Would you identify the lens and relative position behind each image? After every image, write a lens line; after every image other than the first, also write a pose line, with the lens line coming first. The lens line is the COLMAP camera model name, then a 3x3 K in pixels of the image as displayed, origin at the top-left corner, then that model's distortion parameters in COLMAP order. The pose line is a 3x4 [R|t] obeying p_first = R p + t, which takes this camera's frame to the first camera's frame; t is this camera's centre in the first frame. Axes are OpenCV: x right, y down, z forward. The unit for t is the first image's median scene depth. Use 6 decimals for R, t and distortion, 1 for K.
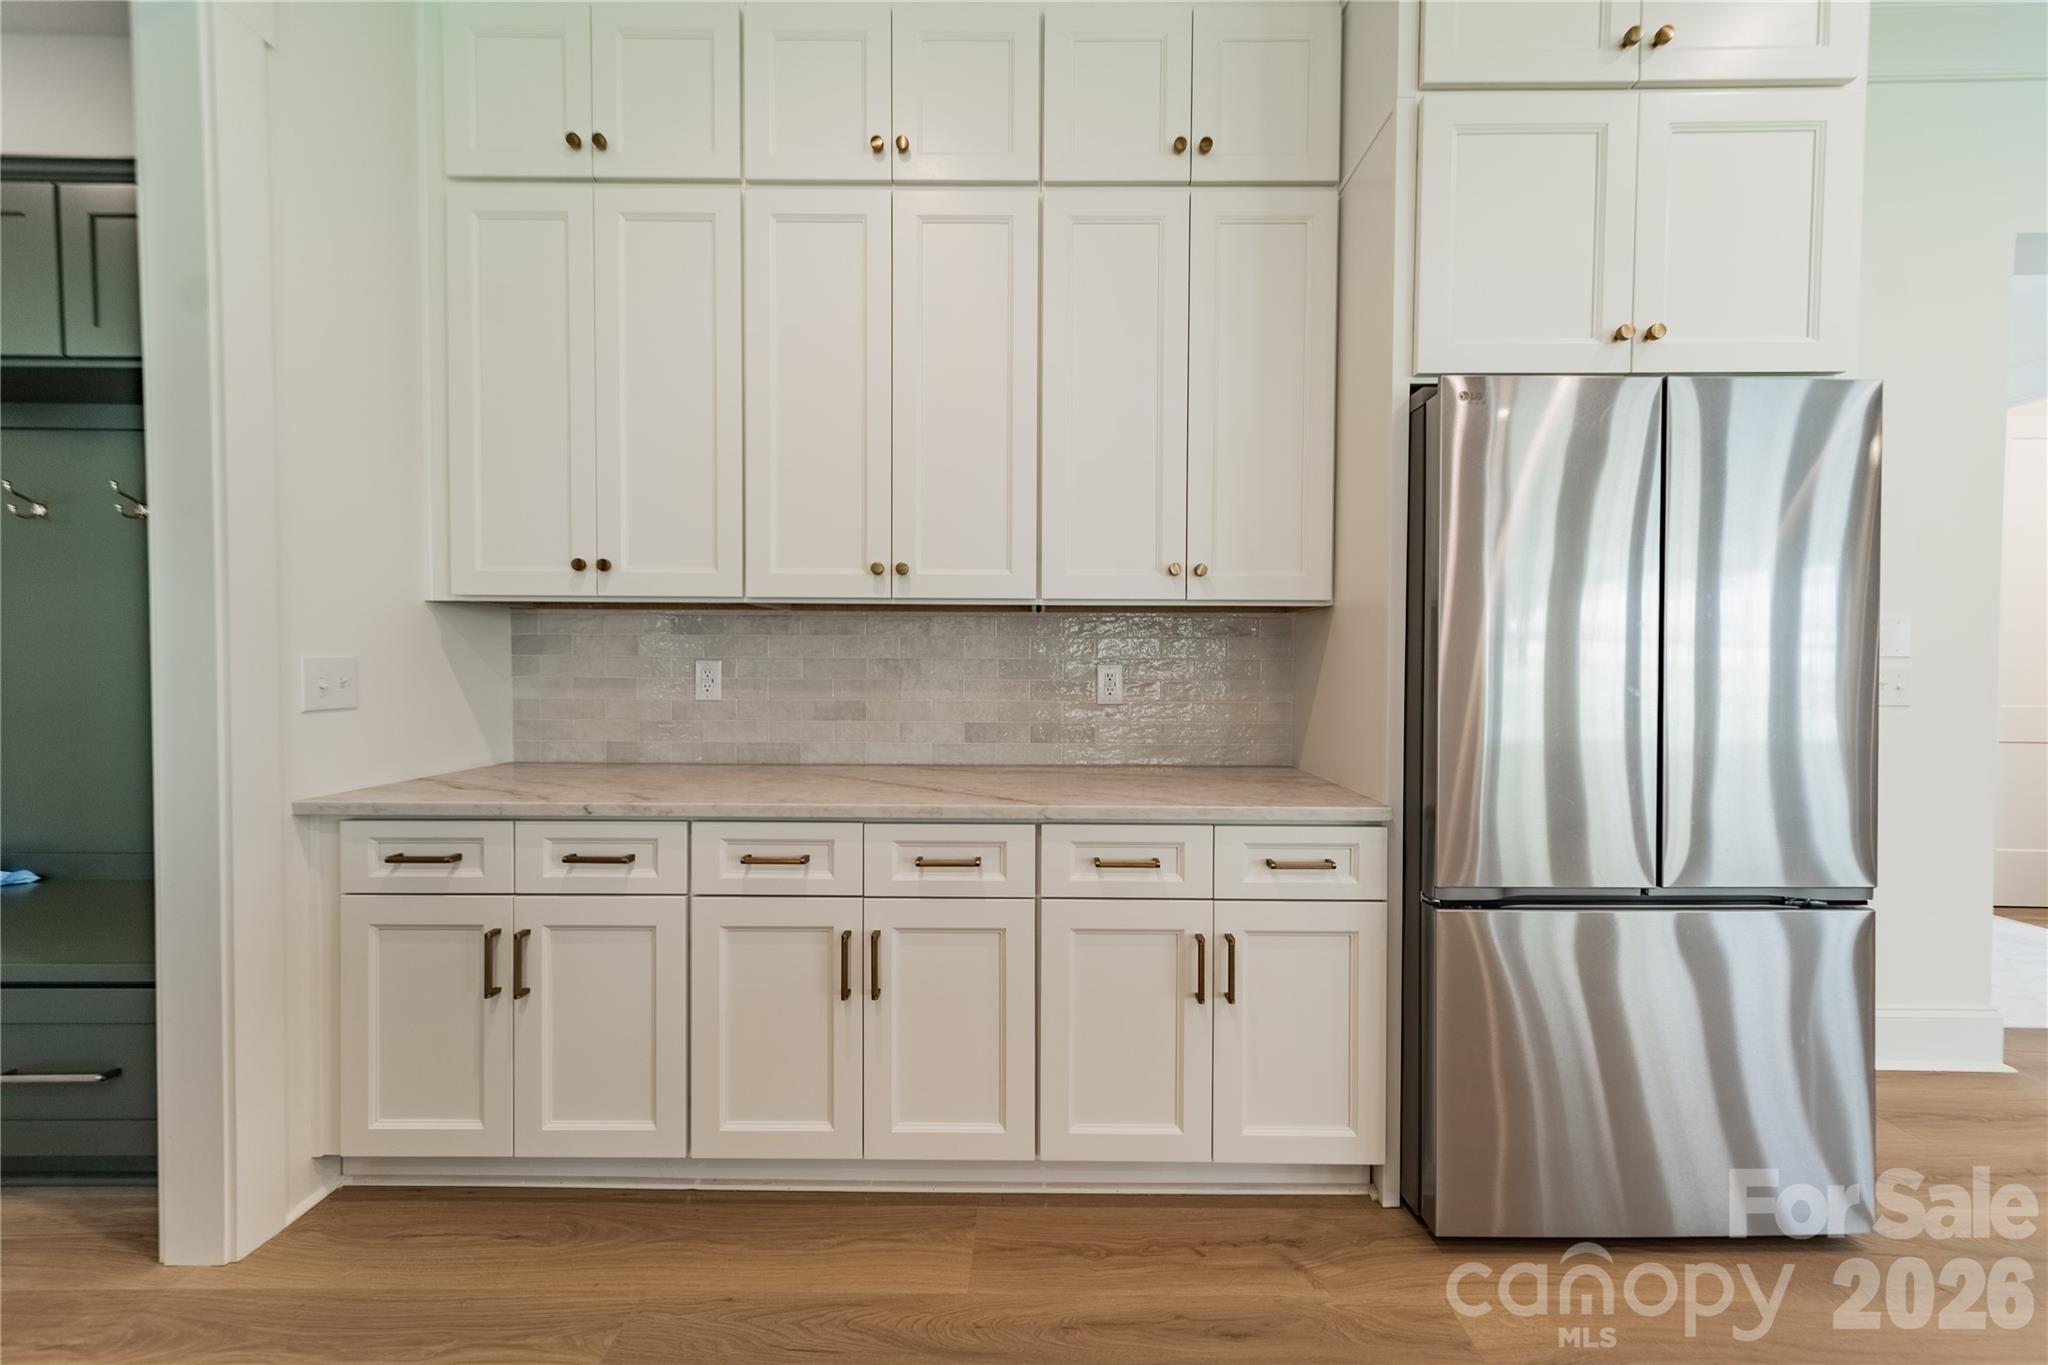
lens RADIAL K [[723.8, 0, 1034.1], [0, 723.8, 674.8], [0, 0, 1]] dist [0.009585, -0.001238]
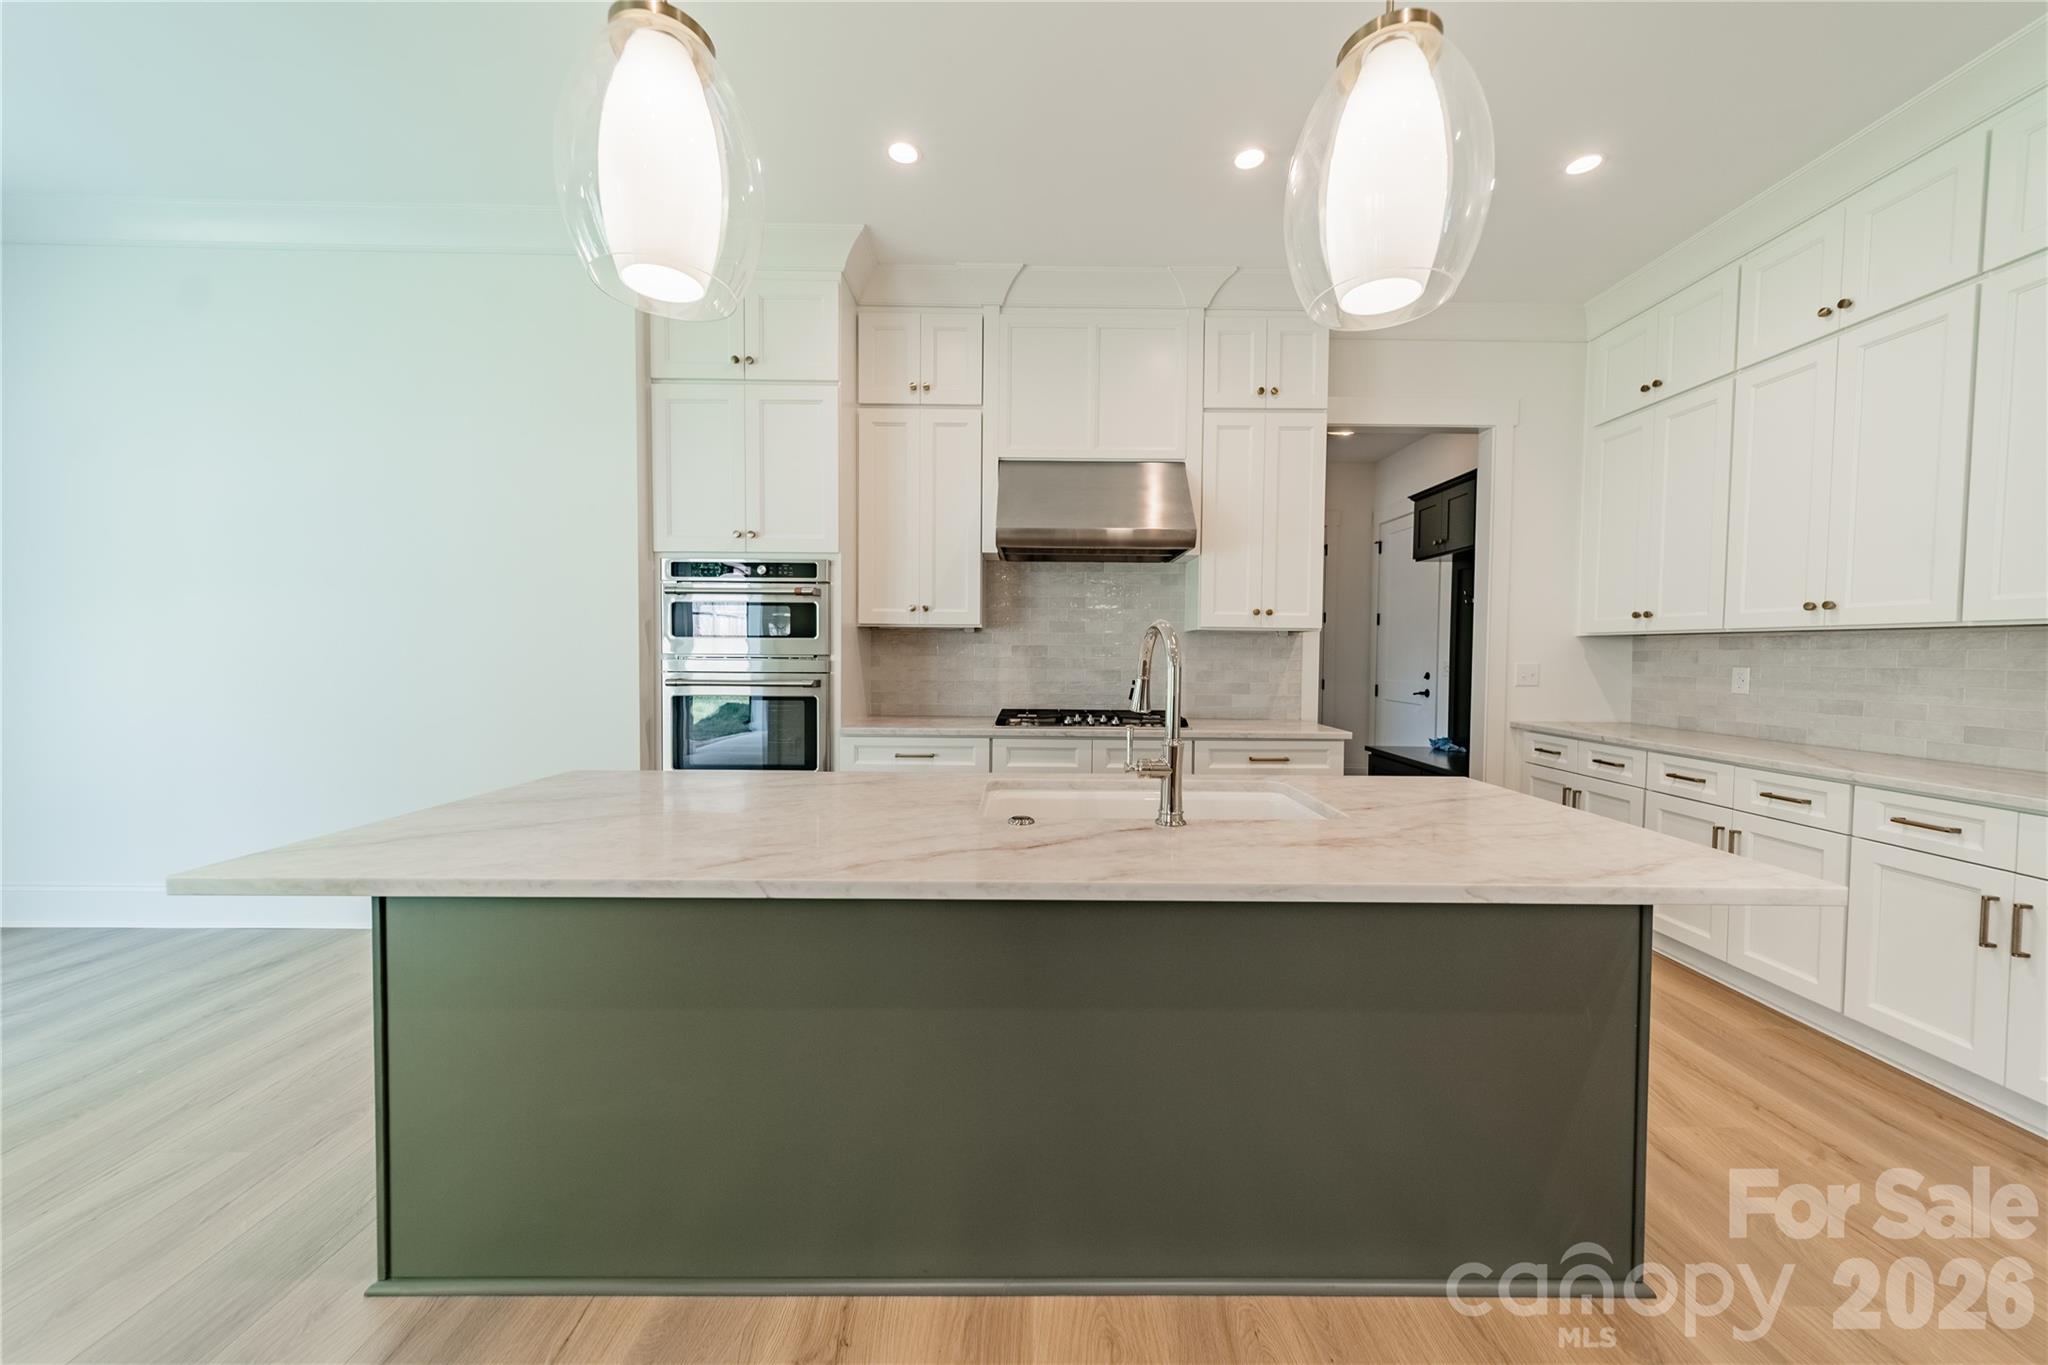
lens RADIAL K [[723.8, 0, 1034.7], [0, 723.8, 677.0], [0, 0, 1]] dist [0.009585, -0.001238]
pose [[0.009389, 0.030704, -0.999484, 1.229508], [-0.022115, 0.999290, 0.030490, -0.015395], [0.999711, 0.021818, 0.010062, -0.558241]]
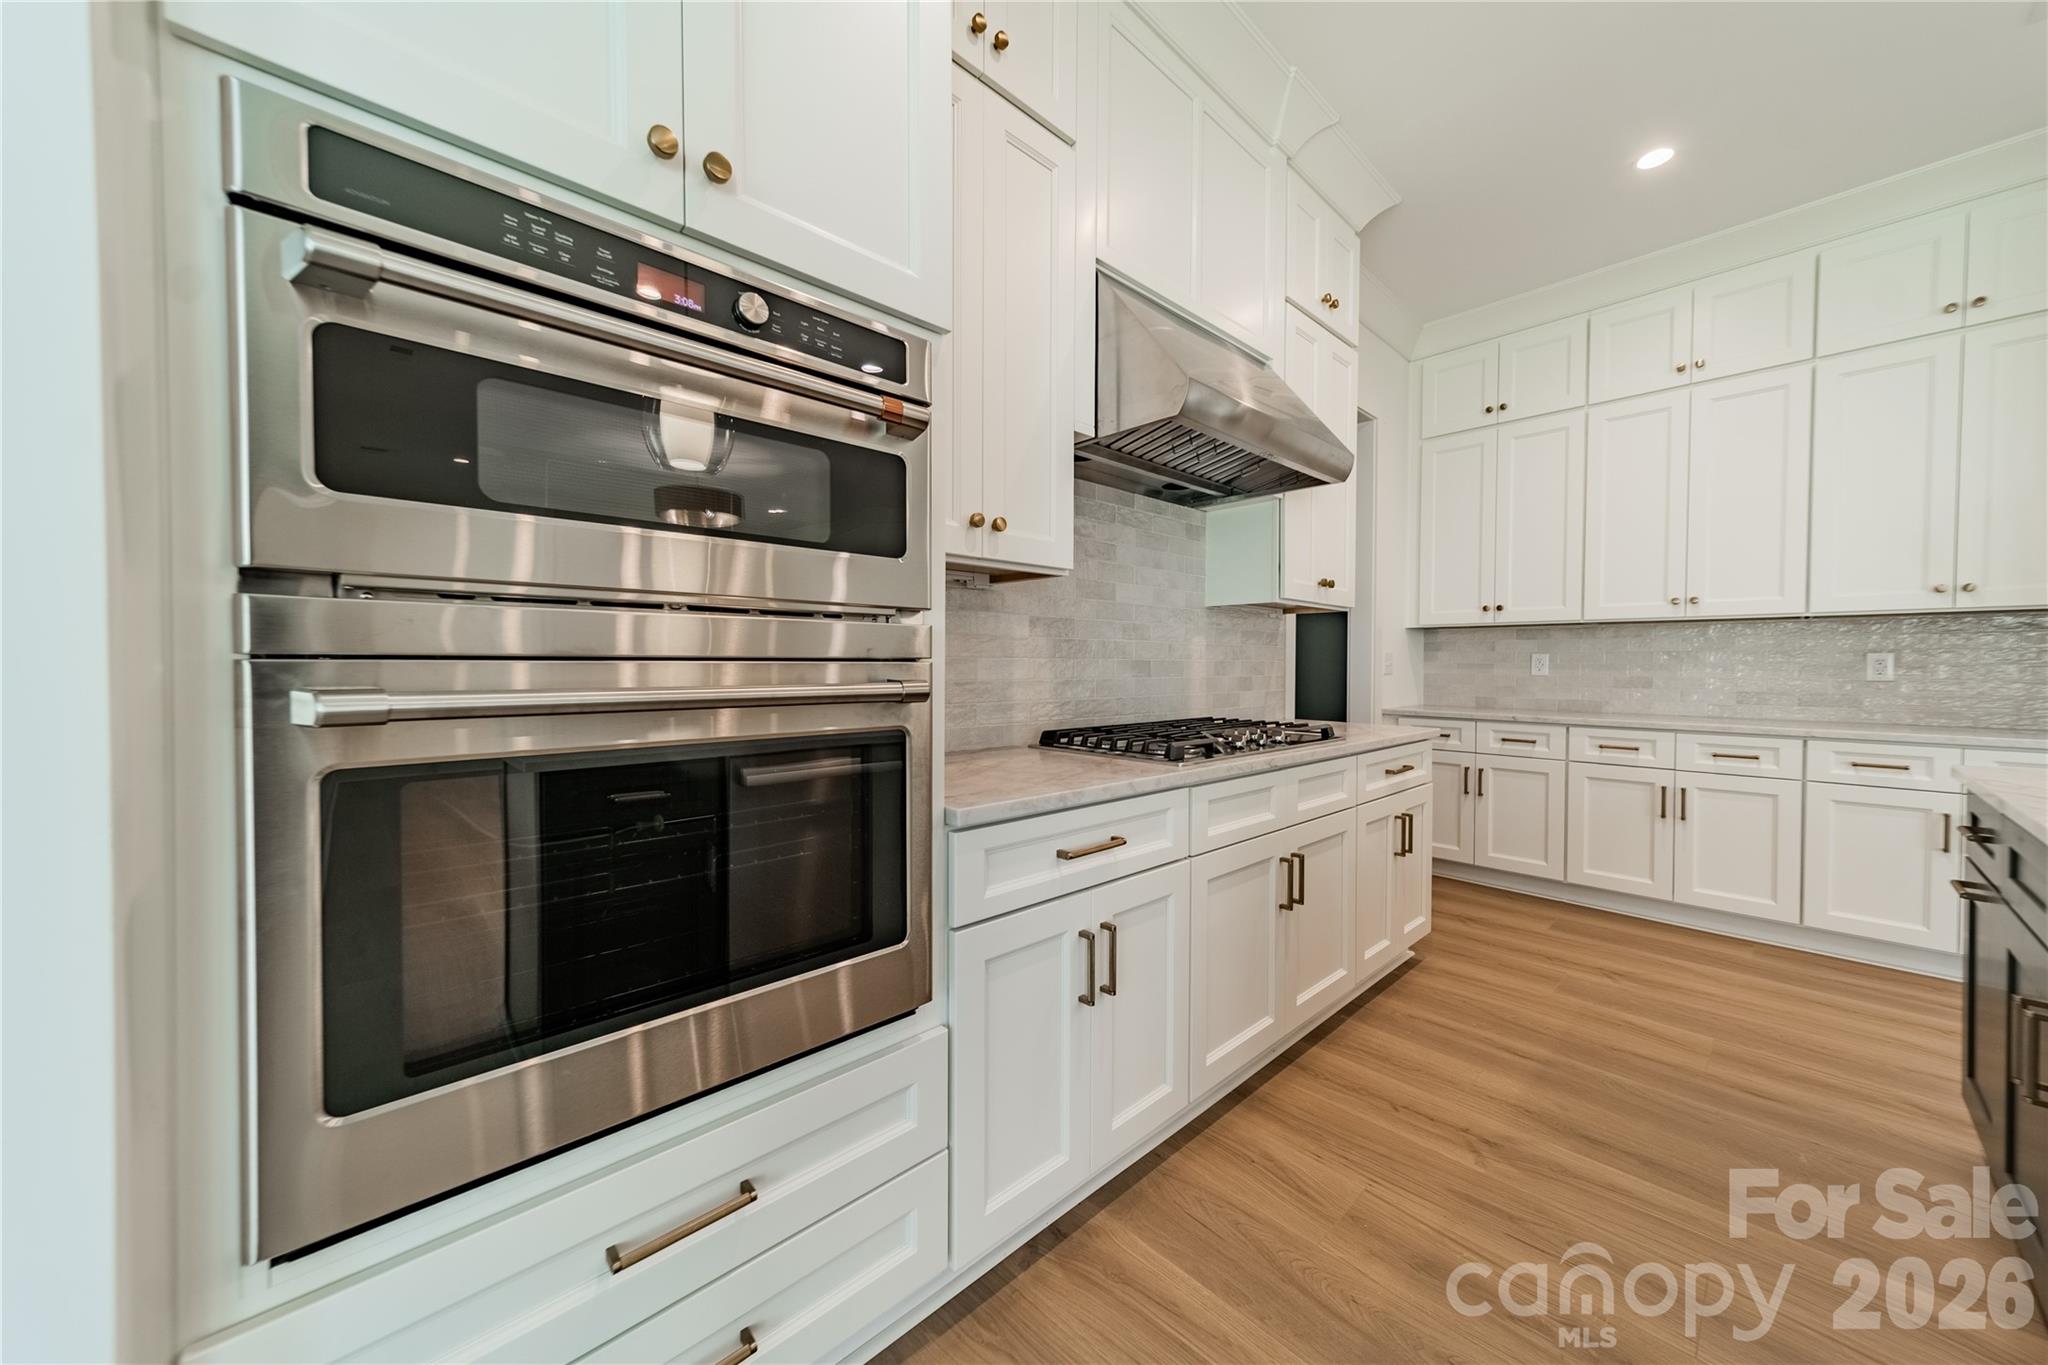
lens RADIAL K [[723.8, 0, 1035.0], [0, 723.8, 676.0], [0, 0, 1]] dist [0.009585, -0.001238]
pose [[0.692932, 0.010861, -0.720921, -0.011433], [-0.010764, 0.999931, 0.004719, 0.048996], [0.720922, 0.004490, 0.693001, -1.407356]]
